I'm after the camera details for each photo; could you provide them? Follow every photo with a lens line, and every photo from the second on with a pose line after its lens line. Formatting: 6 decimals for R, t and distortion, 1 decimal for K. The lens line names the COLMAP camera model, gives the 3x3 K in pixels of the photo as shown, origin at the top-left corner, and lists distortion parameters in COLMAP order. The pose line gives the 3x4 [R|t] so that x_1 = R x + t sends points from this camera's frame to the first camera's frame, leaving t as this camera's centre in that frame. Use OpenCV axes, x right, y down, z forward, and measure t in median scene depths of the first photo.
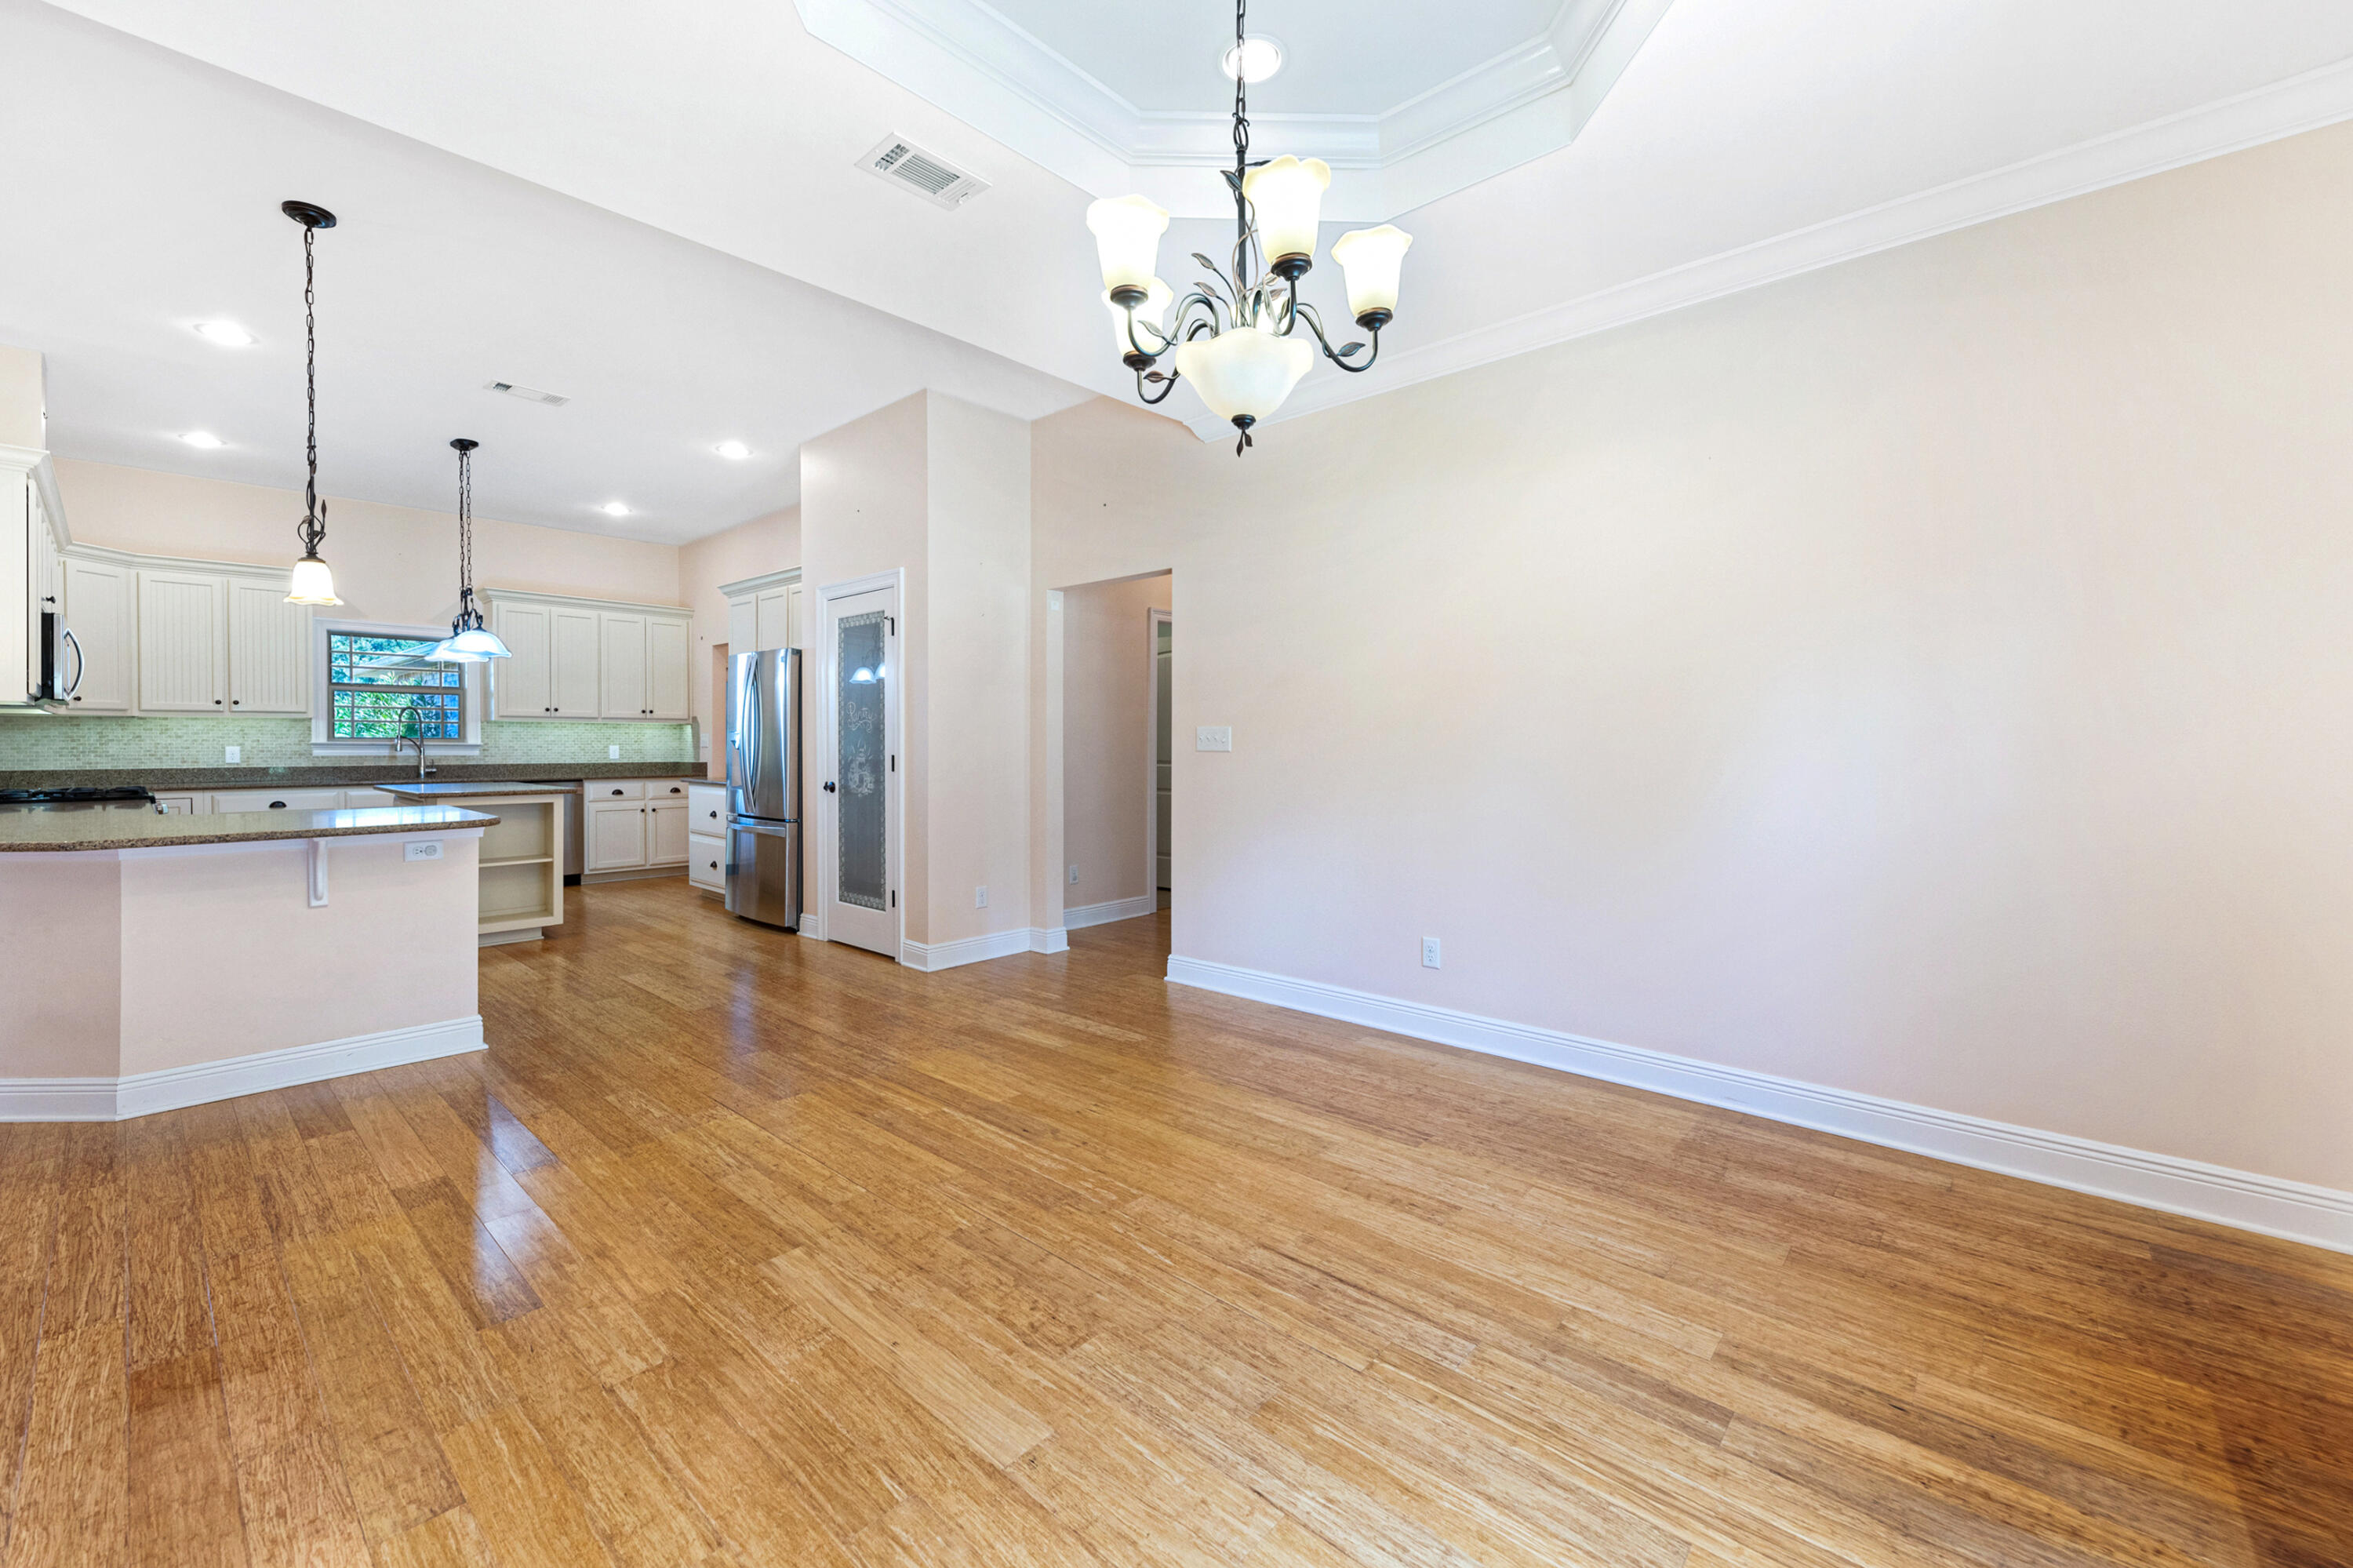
lens RADIAL K [[957.2, 0, 1180.1], [0, 957.2, 754.3], [0, 0, 1]] dist [0.024703, -0.008341]
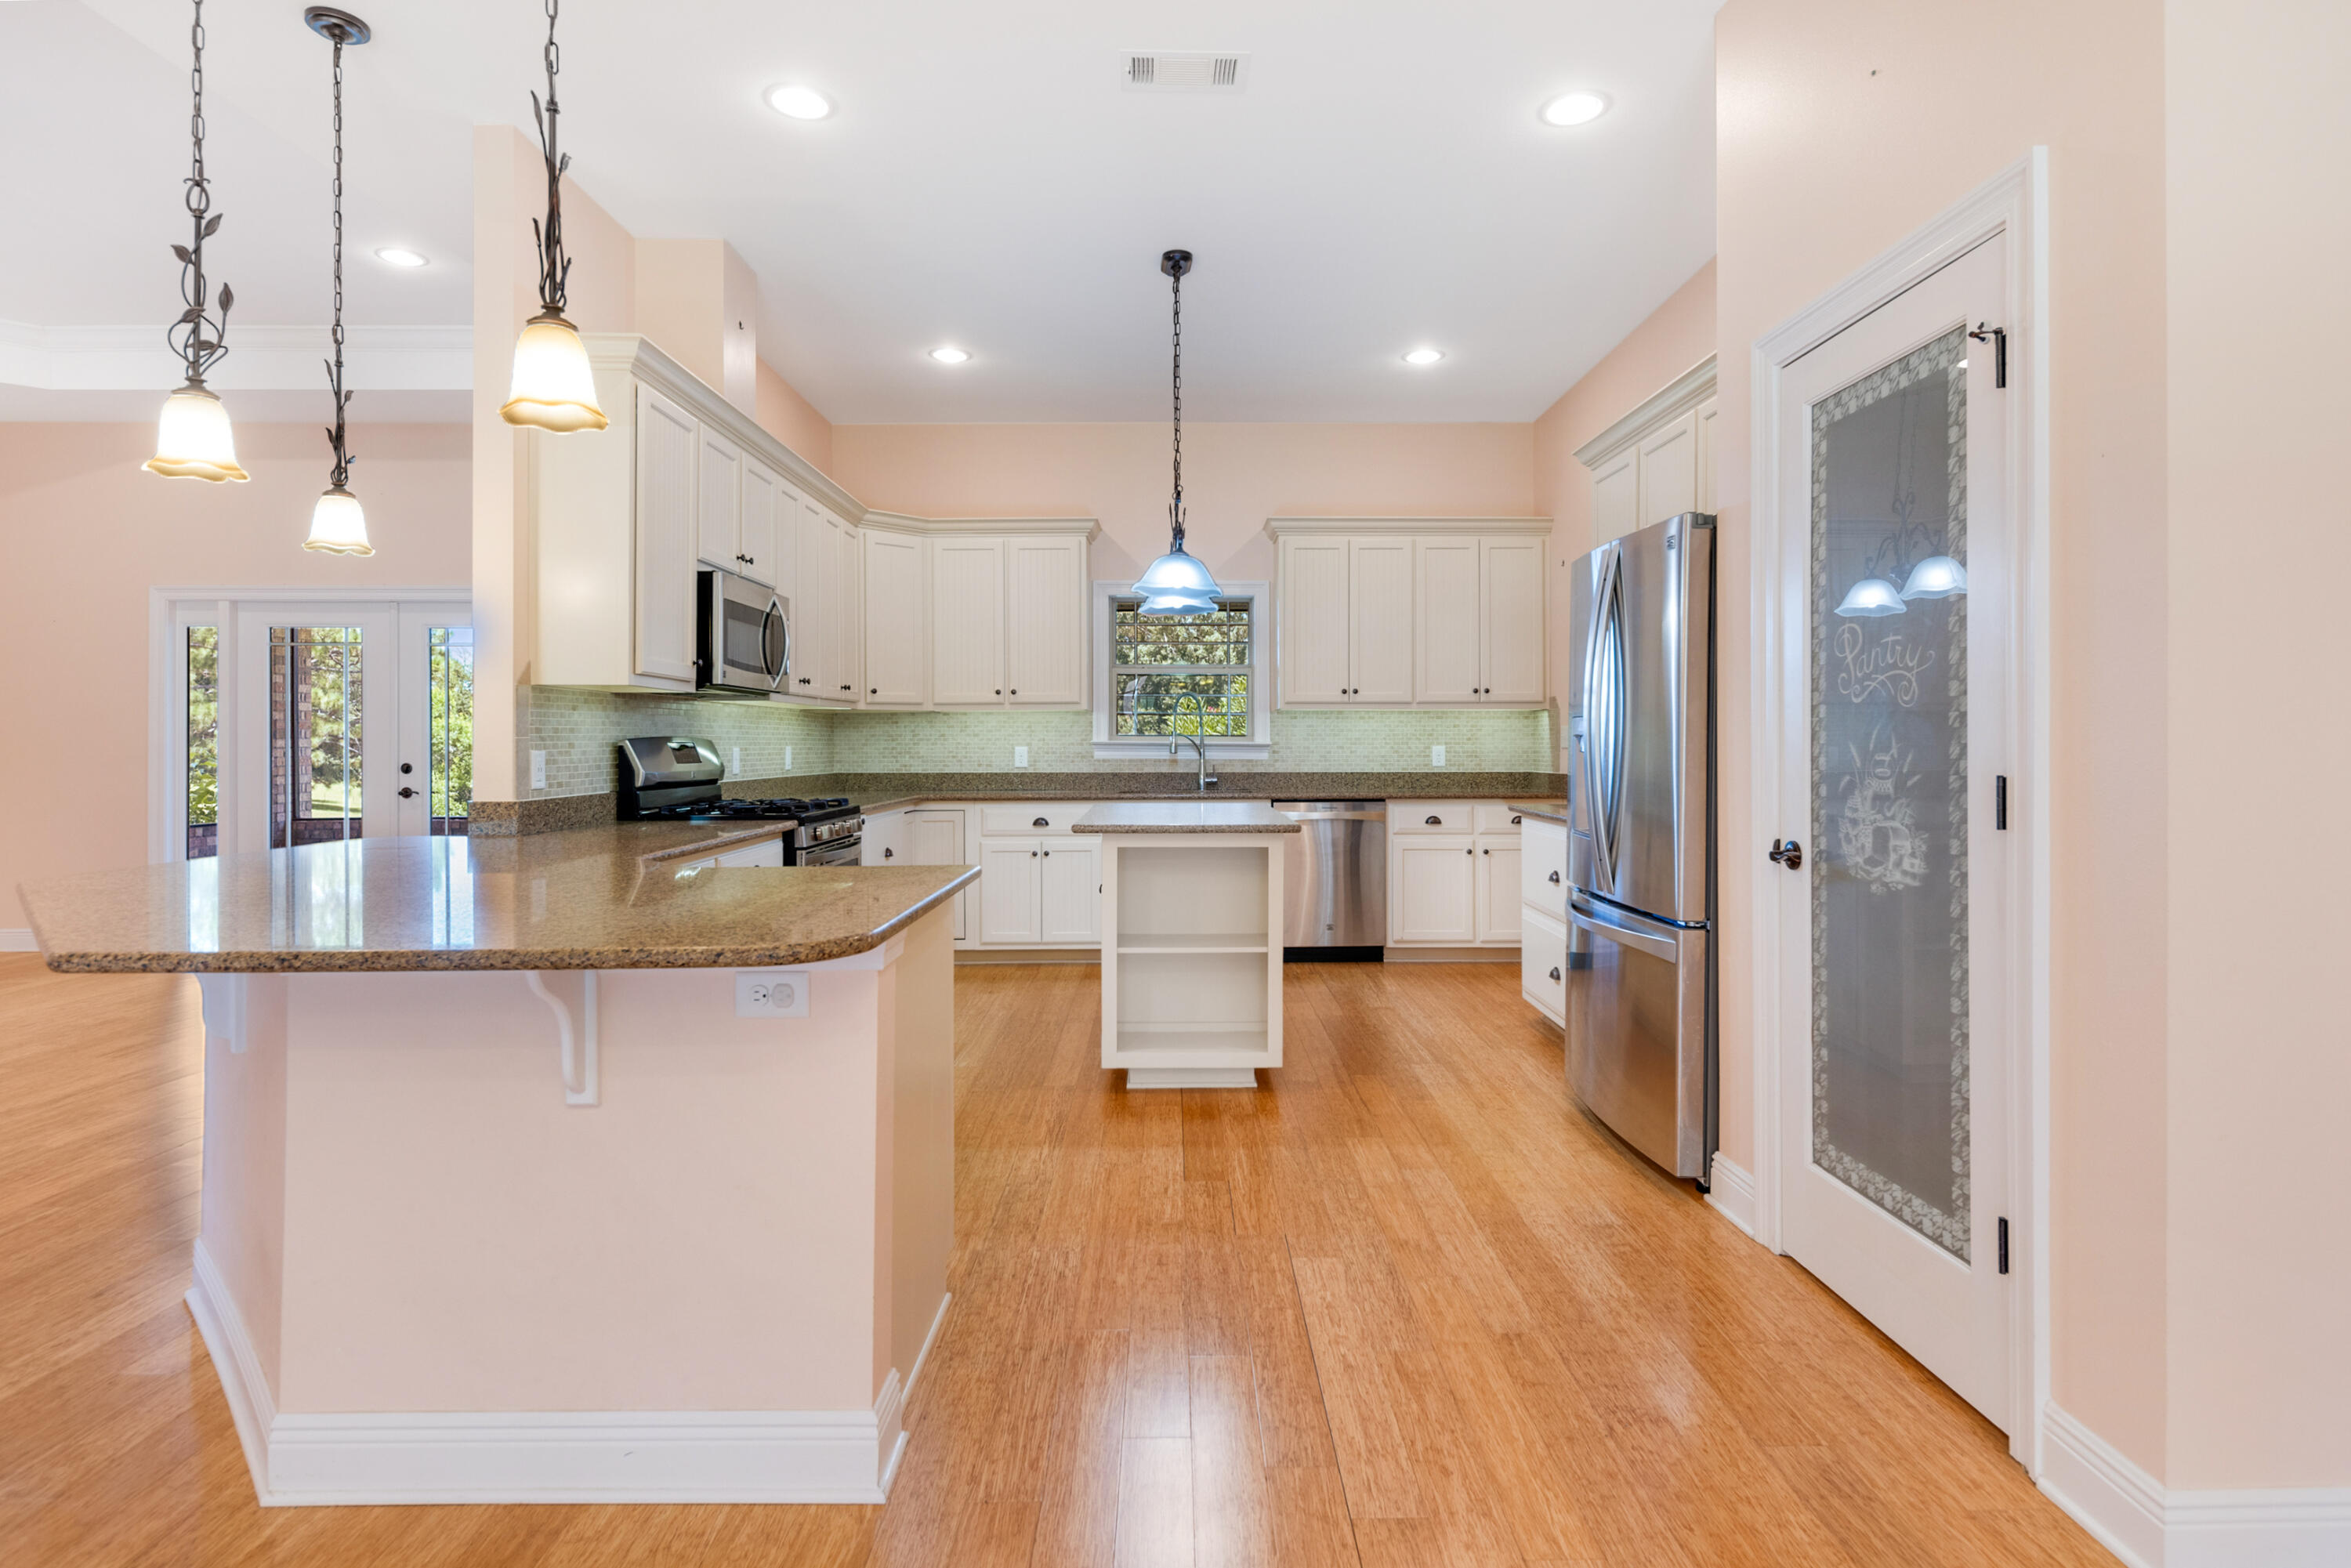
lens RADIAL K [[1199.0, 0, 1179.5], [0, 1199.0, 737.0], [0, 0, 1]] dist [0.017639, -0.015089]
pose [[0.679869, -0.005649, -0.733312, -0.170263], [-0.006255, 0.999889, -0.013502, -0.004072], [0.733307, 0.013767, 0.679758, 0.475792]]
